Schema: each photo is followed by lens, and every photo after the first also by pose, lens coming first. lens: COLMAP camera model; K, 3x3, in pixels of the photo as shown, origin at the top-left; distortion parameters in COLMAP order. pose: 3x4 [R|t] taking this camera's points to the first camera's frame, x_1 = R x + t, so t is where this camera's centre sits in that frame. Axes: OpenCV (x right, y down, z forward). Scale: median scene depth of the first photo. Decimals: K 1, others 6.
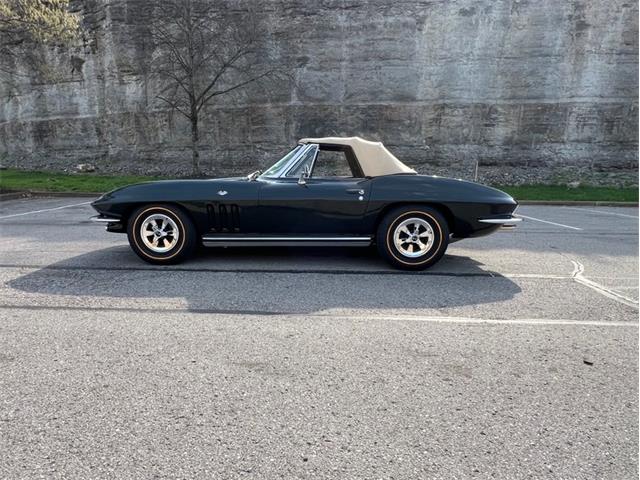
lens RADIAL K [[414.4, 0, 301.8], [0, 414.4, 263.3], [0, 0, 1]] dist [-0.009243, 0.002544]
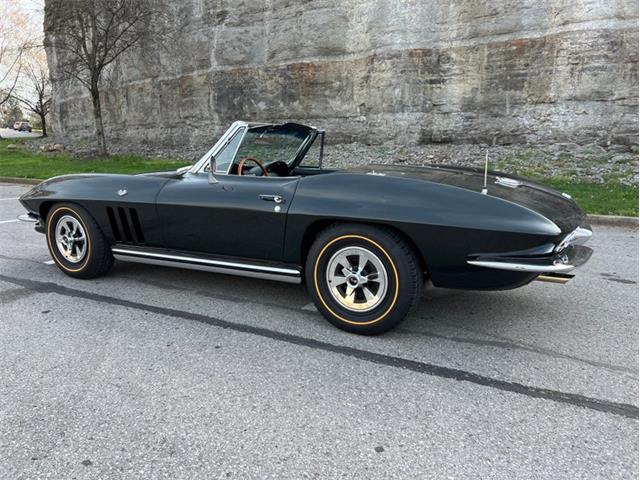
lens RADIAL K [[489.4, 0, 319.0], [0, 489.4, 244.6], [0, 0, 1]] dist [0.038347, -0.042602]
pose [[0.902360, 0.082005, -0.423109, 0.635147], [-0.097704, 0.995095, -0.015507, -0.048412], [0.419762, 0.055333, 0.905946, 0.235038]]
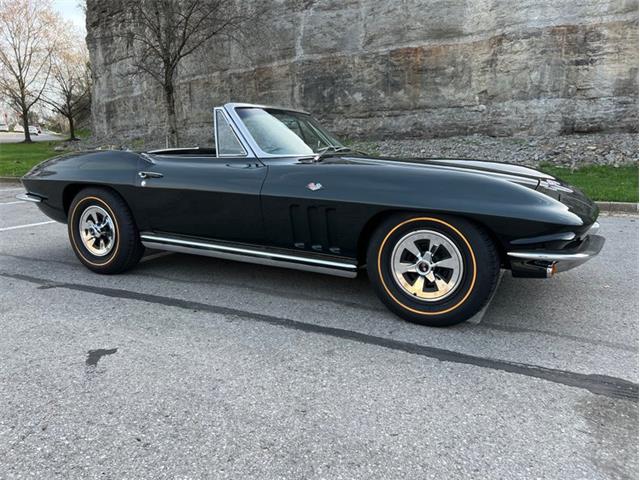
lens RADIAL K [[489.4, 0, 321.3], [0, 489.4, 238.9], [0, 0, 1]] dist [0.038347, -0.042602]
pose [[0.899133, 0.063072, -0.433107, 0.438440], [-0.081057, 0.996440, -0.023168, -0.047733], [0.430104, 0.055937, 0.901045, 0.248835]]
